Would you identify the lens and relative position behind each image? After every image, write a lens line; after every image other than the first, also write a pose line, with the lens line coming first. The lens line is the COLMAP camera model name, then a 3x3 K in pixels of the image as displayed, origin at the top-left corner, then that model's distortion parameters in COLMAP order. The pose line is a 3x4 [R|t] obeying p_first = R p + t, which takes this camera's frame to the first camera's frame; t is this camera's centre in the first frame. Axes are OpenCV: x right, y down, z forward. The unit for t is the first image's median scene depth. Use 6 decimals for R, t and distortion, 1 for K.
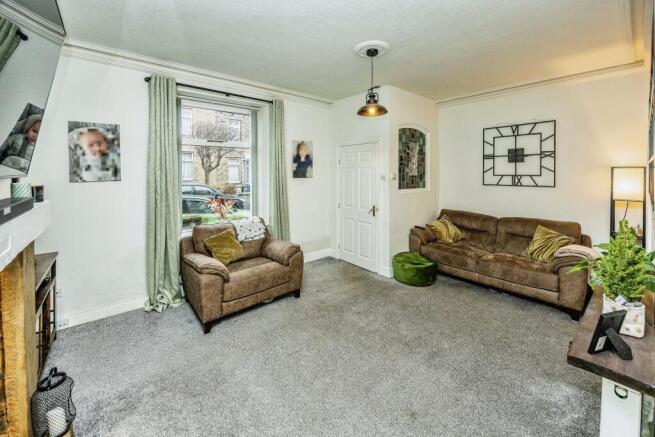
lens RADIAL K [[264.3, 0, 330.9], [0, 264.3, 218.5], [0, 0, 1]] dist [-0.000916, -0.000049]
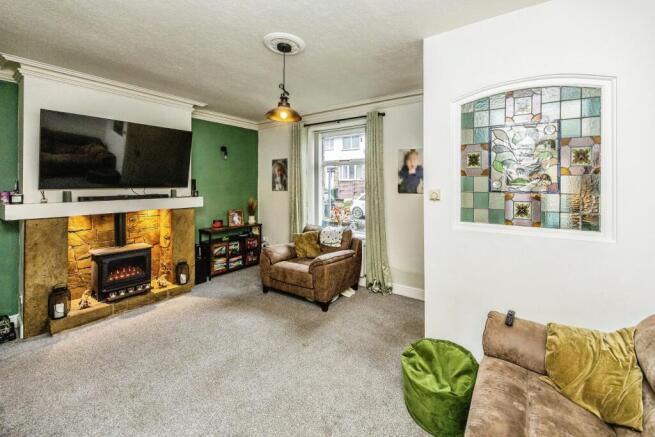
lens RADIAL K [[264.3, 0, 330.9], [0, 264.3, 218.5], [0, 0, 1]] dist [-0.000916, -0.000049]
pose [[0.252488, 0.120434, -0.960076, 0.666699], [-0.175388, 0.981484, 0.076995, -0.106156], [0.951572, 0.148946, 0.268936, 0.599954]]
